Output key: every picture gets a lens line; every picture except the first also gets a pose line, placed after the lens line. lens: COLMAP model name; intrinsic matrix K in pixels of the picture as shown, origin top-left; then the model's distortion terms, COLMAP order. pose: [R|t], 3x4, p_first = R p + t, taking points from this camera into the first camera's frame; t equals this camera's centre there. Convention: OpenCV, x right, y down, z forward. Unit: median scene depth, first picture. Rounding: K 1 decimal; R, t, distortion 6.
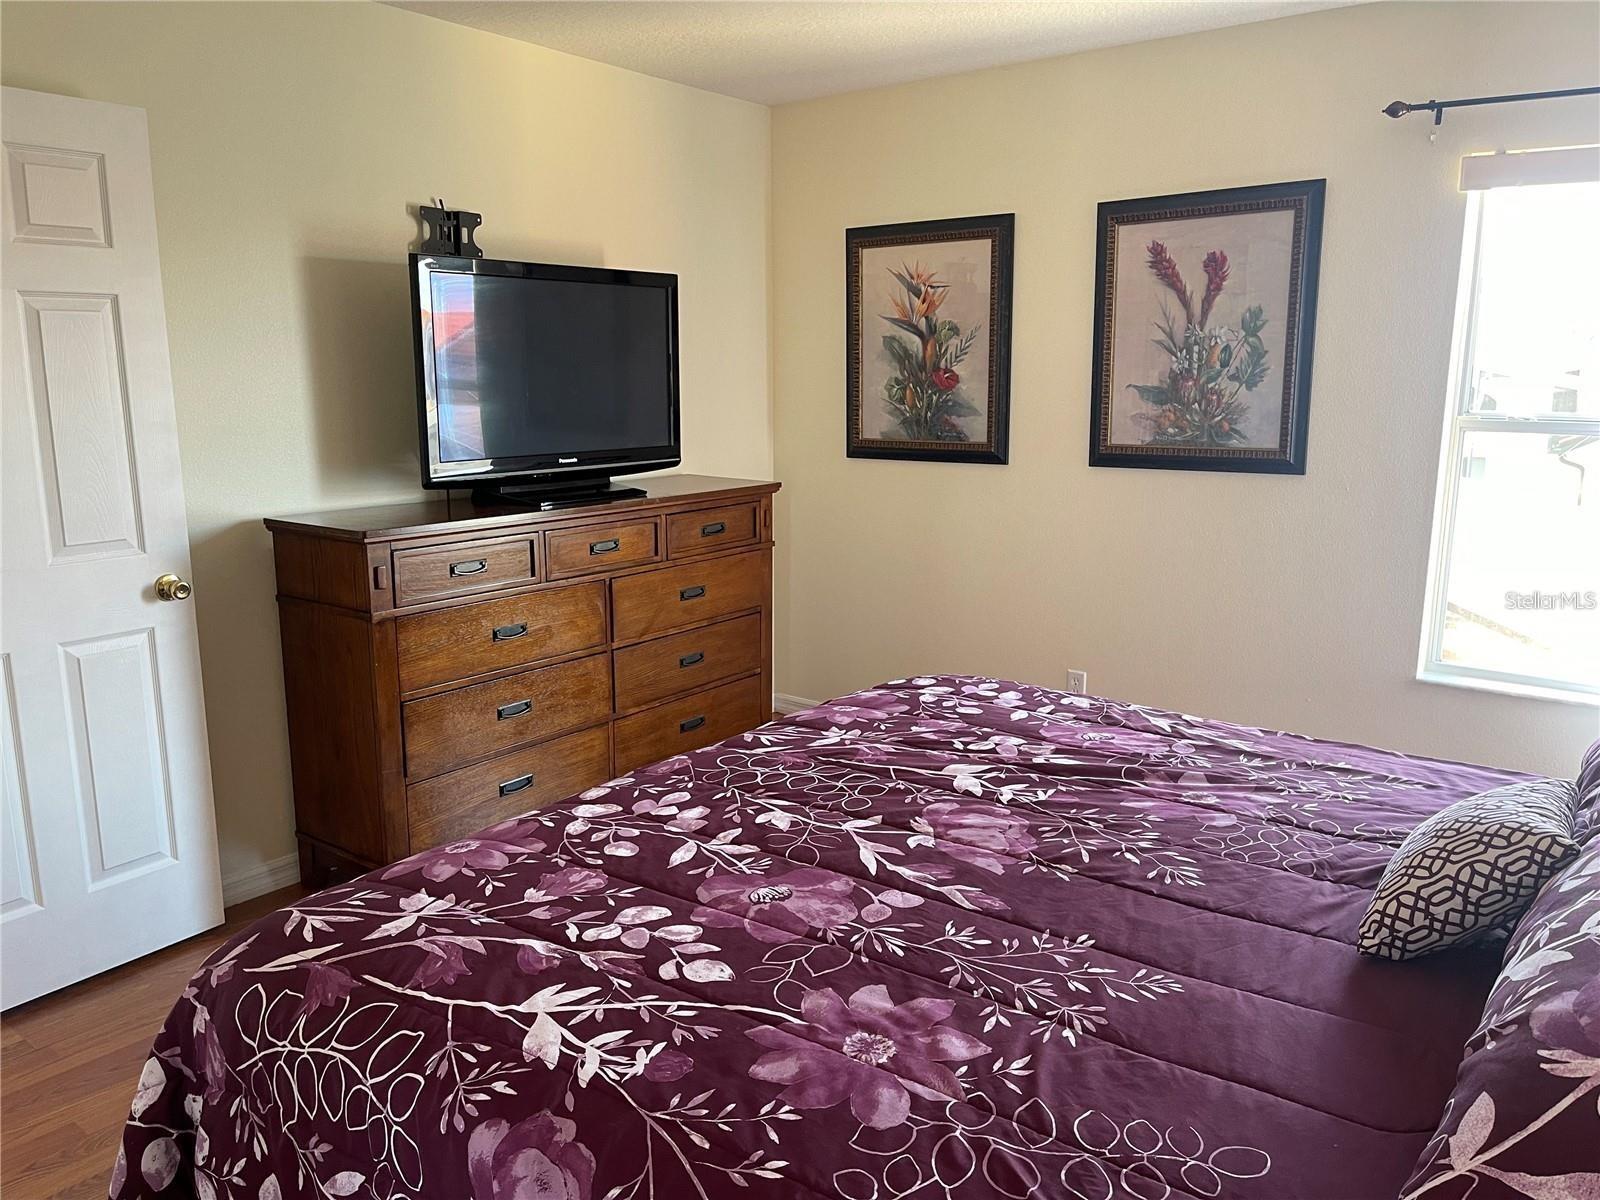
lens RADIAL K [[1212.3, 0, 803.0], [0, 1212.3, 606.1], [0, 0, 1]] dist [0.075907, -0.105767]
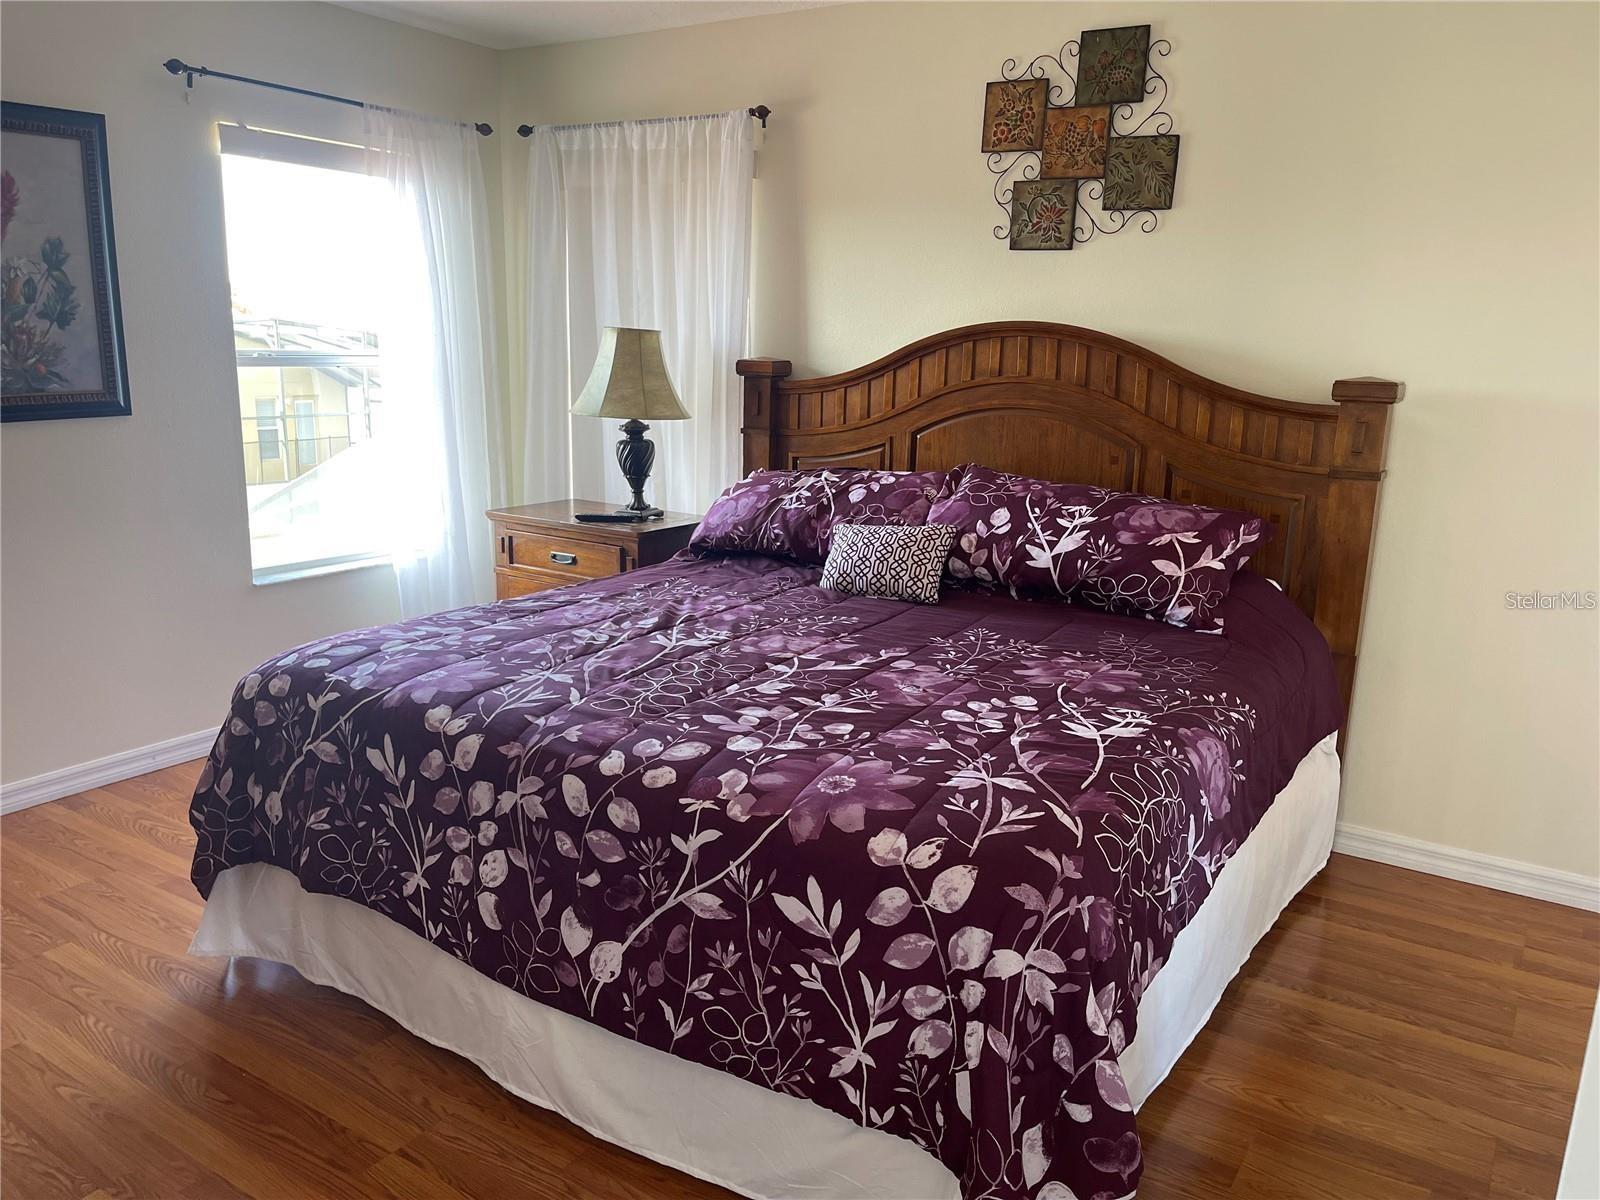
lens RADIAL K [[1212.3, 0, 803.0], [0, 1212.3, 606.1], [0, 0, 1]] dist [0.075907, -0.105767]
pose [[-0.091513, -0.218789, 0.971472, -1.279508], [0.171017, 0.957618, 0.231778, -0.193691], [-0.981009, 0.187349, -0.050218, 1.091160]]
